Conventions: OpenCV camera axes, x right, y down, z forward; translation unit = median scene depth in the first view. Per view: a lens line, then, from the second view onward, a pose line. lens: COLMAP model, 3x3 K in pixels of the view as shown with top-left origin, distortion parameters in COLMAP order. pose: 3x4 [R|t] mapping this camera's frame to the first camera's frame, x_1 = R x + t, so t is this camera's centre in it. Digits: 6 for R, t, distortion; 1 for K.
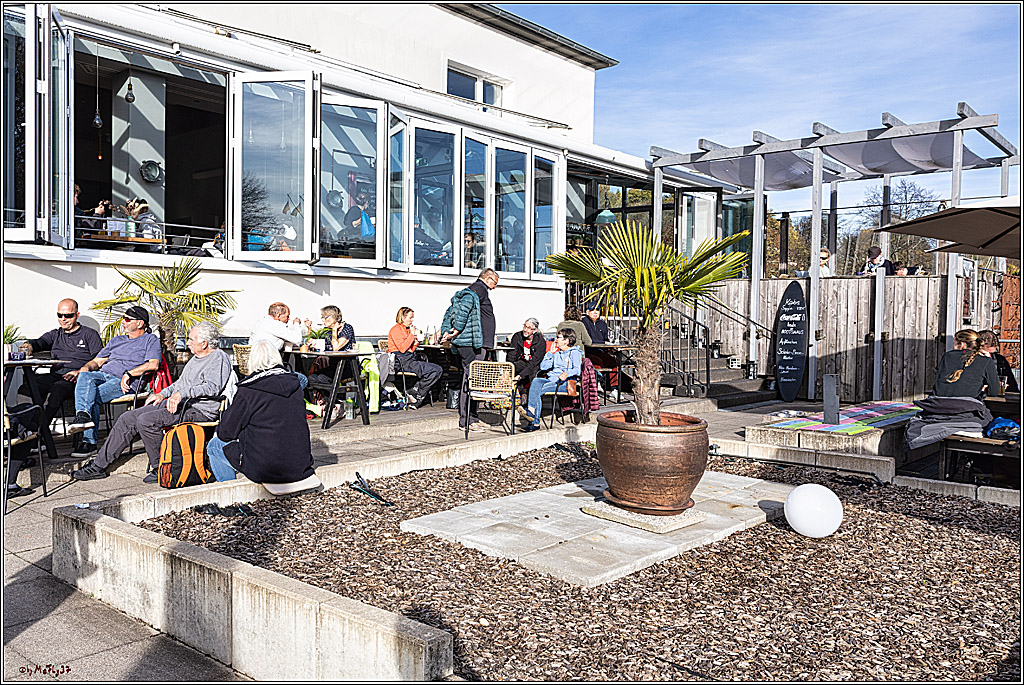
lens RADIAL K [[886.0, 0, 515.0], [0, 886.0, 343.0], [0, 0, 1]] dist [-0.042824, -0.011249]
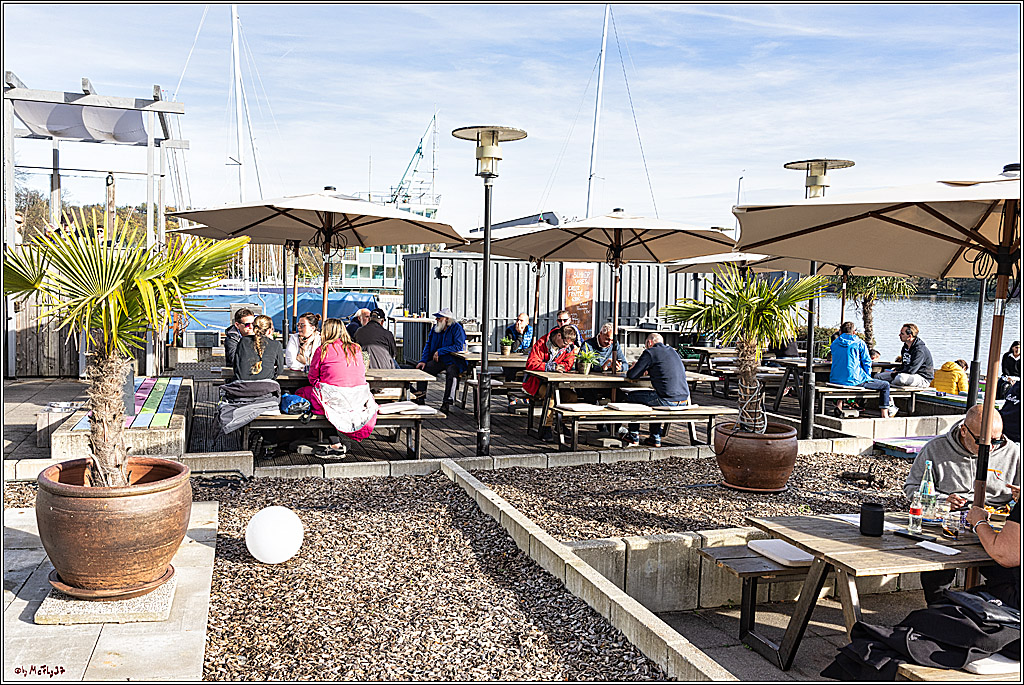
lens RADIAL K [[777.6, 0, 514.3], [0, 777.6, 341.5], [0, 0, 1]] dist [-0.005794, -0.002158]
pose [[0.511661, -0.045307, 0.857992, -0.155530], [-0.009679, 0.998241, 0.058485, -0.044477], [-0.859133, -0.038229, 0.510322, 0.242242]]
